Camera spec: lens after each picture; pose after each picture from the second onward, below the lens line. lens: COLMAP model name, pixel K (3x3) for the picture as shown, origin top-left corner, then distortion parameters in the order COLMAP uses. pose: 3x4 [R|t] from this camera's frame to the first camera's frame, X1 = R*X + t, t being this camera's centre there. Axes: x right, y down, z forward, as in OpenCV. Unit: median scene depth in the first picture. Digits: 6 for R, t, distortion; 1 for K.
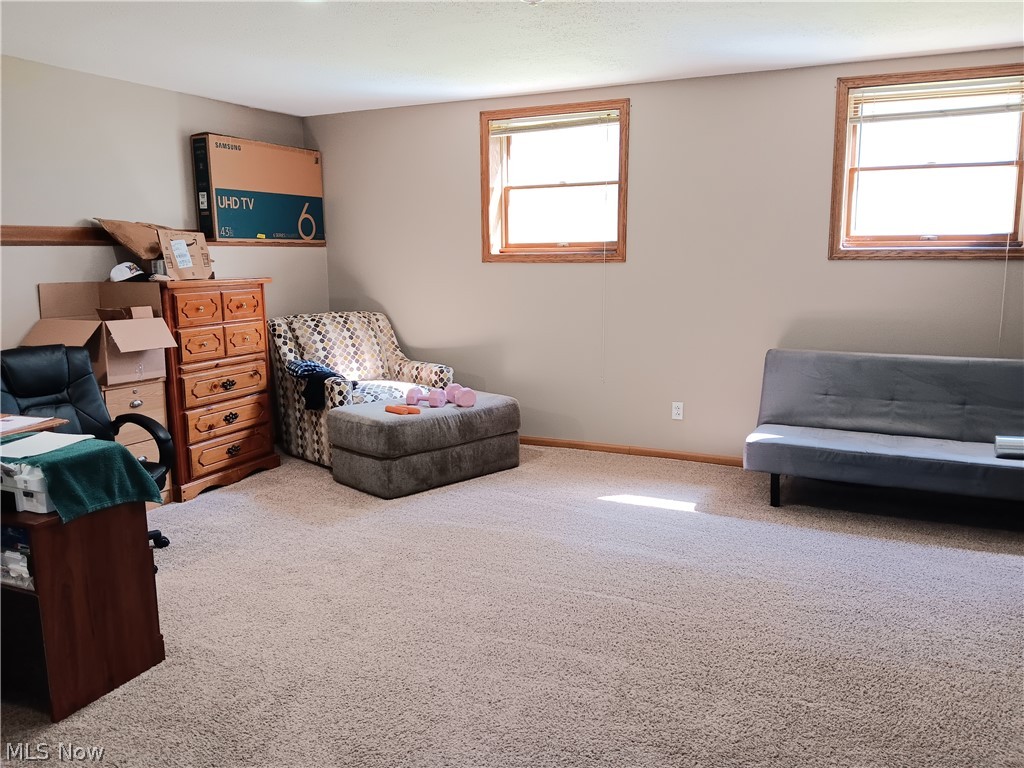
lens RADIAL K [[809.5, 0, 512.0], [0, 809.5, 384.0], [0, 0, 1]] dist [0.094167, -0.176968]
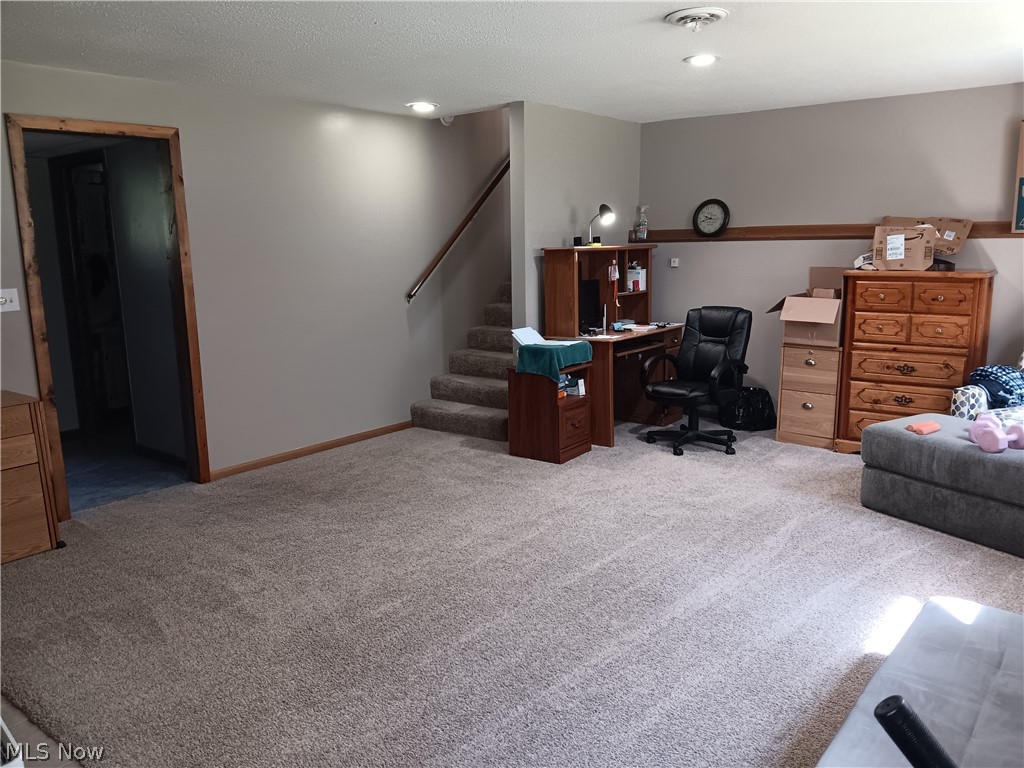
lens RADIAL K [[809.5, 0, 512.0], [0, 809.5, 384.0], [0, 0, 1]] dist [0.094167, -0.176968]
pose [[-0.241569, 0.187204, -0.952155, 0.844128], [-0.137080, 0.964792, 0.224467, -0.158729], [0.960653, 0.184745, -0.207401, 0.763680]]
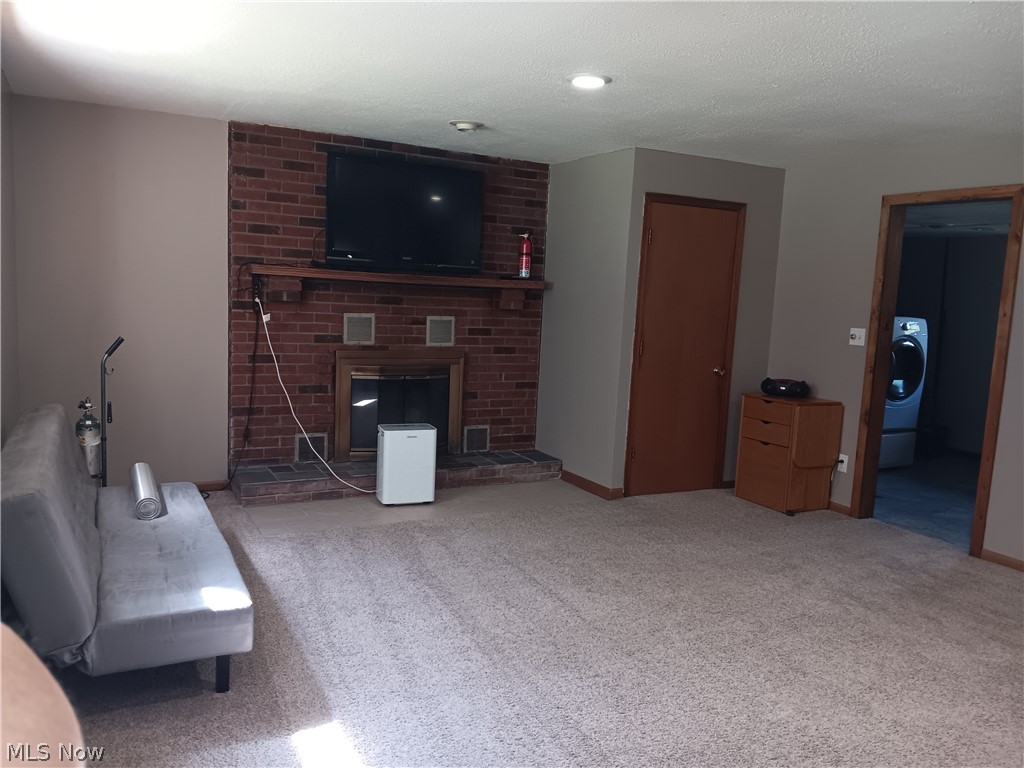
lens RADIAL K [[791.7, 0, 512.0], [0, 791.7, 384.0], [0, 0, 1]] dist [0.080416, -0.170537]
pose [[-0.788579, -0.102308, 0.606364, -0.208558], [0.058673, 0.969046, 0.239805, -0.211957], [-0.612128, 0.224682, -0.758167, 1.231054]]
